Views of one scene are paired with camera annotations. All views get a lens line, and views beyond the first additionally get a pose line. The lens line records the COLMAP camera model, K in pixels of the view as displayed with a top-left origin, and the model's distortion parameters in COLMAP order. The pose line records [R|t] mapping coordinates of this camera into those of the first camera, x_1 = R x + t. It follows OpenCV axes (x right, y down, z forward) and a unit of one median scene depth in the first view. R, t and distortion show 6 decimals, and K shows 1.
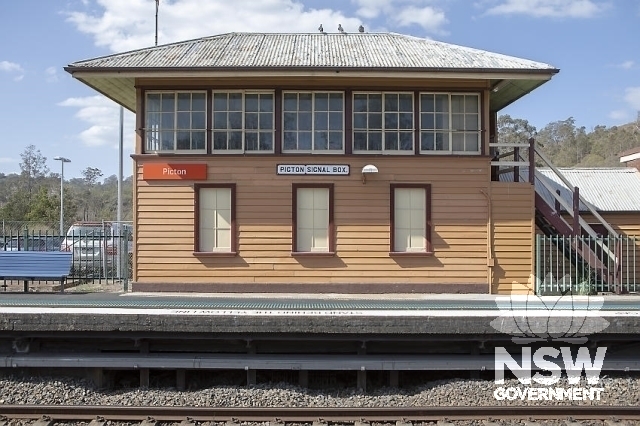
lens RADIAL K [[563.3, 0, 320.0], [0, 563.3, 213.0], [0, 0, 1]] dist [-0.071712, -0.001714]
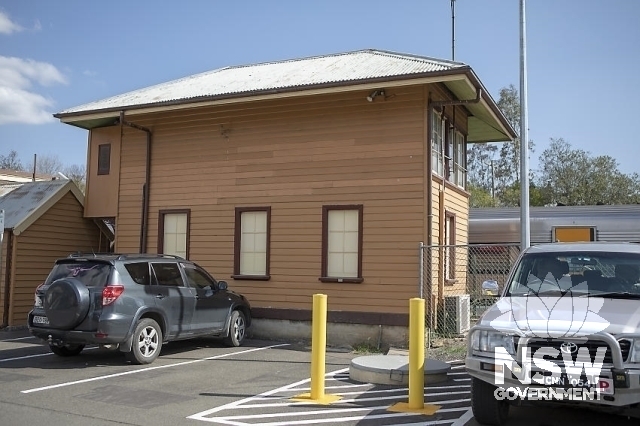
lens RADIAL K [[646.1, 0, 320.0], [0, 646.1, 213.0], [0, 0, 1]] dist [-0.020661, -0.009118]
pose [[0.902261, -0.021830, -0.430637, 0.592637], [0.006485, 0.999292, -0.037070, 0.002152], [0.431141, 0.030655, 0.901764, 0.008278]]
